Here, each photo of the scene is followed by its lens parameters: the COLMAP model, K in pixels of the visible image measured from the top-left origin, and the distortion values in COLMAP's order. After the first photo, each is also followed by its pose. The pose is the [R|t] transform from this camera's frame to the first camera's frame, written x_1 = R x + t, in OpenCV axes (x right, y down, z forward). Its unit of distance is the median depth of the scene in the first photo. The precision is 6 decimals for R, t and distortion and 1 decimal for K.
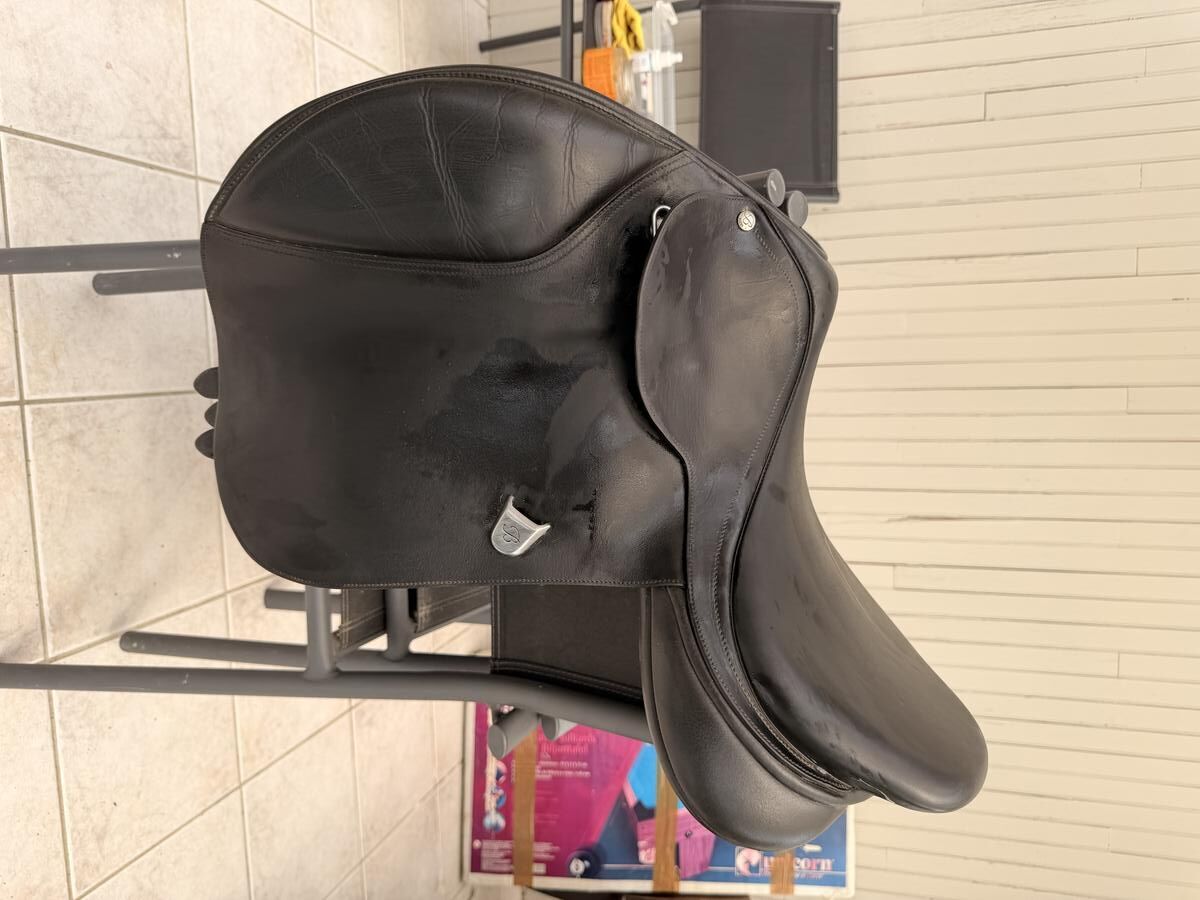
lens RADIAL K [[876.9, 0, 602.2], [0, 876.9, 447.1], [0, 0, 1]] dist [-0.008687, -0.003794]
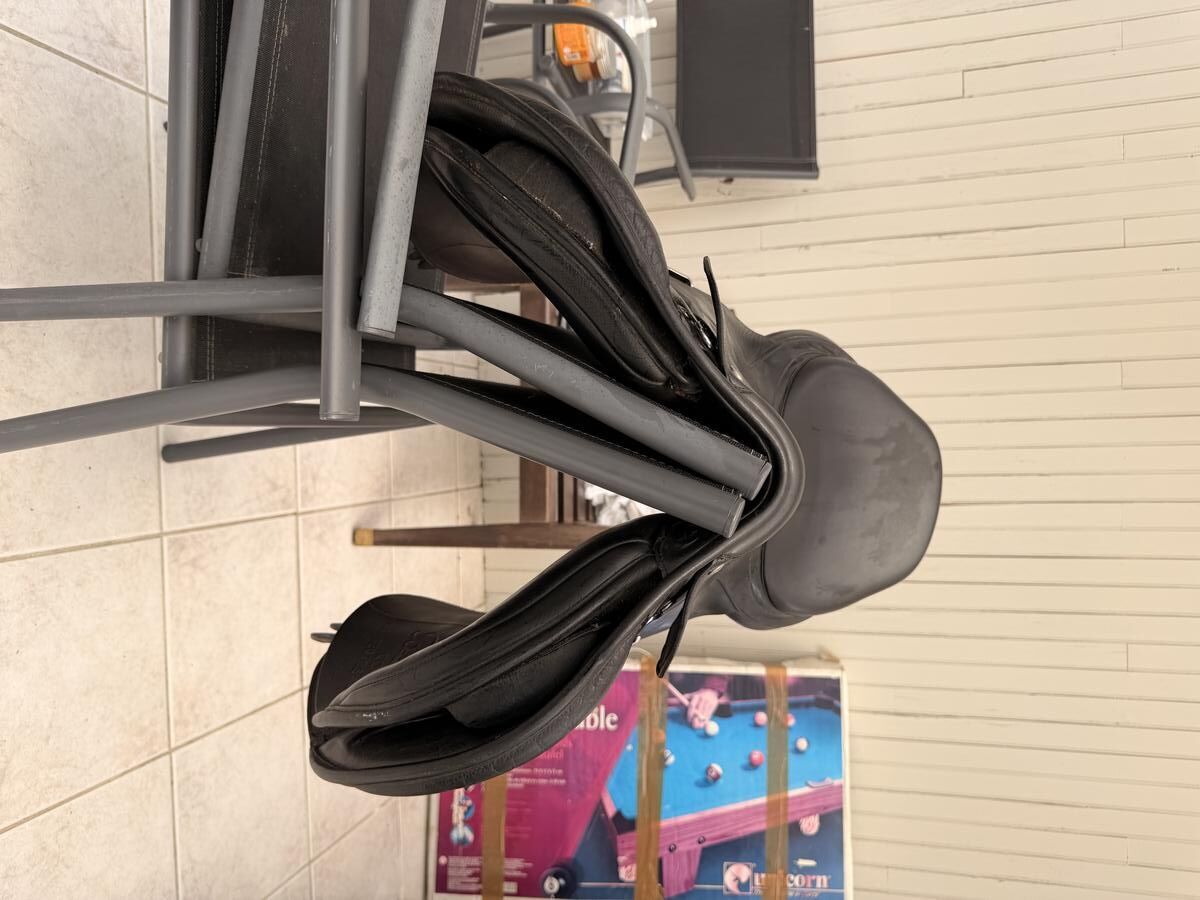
lens RADIAL K [[876.0, 0, 600.5], [0, 876.0, 448.8], [0, 0, 1]] dist [-0.006983, -0.002077]
pose [[0.999983, -0.001310, 0.005633, 0.025663], [0.001793, 0.996241, -0.086610, 0.143956], [-0.005499, 0.086618, 0.996226, 0.063621]]
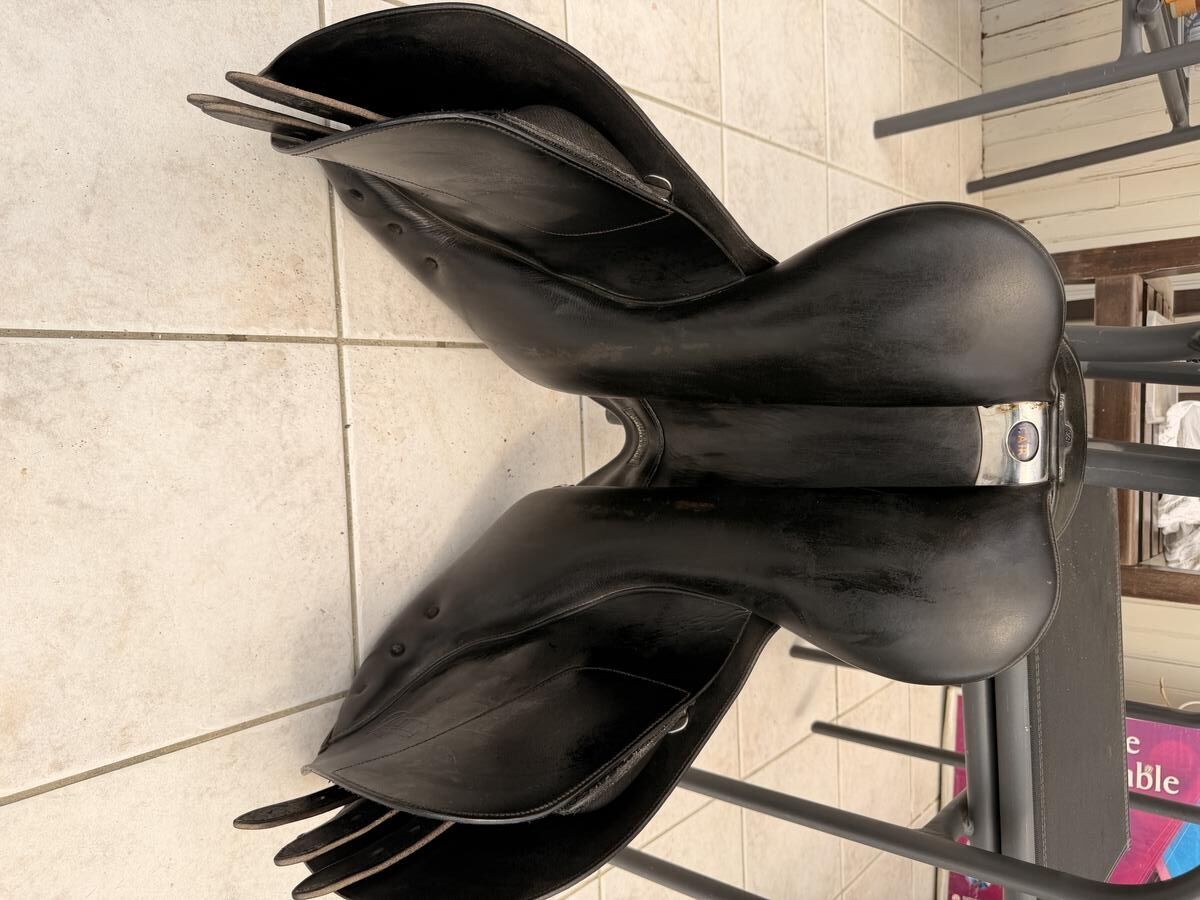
lens RADIAL K [[879.6, 0, 598.6], [0, 879.6, 448.6], [0, 0, 1]] dist [-0.011196, 0.003447]
pose [[0.911103, 0.017145, -0.411822, -0.163952], [-0.028816, 0.999339, -0.022146, 0.058007], [0.411170, 0.032044, 0.910995, 0.080586]]
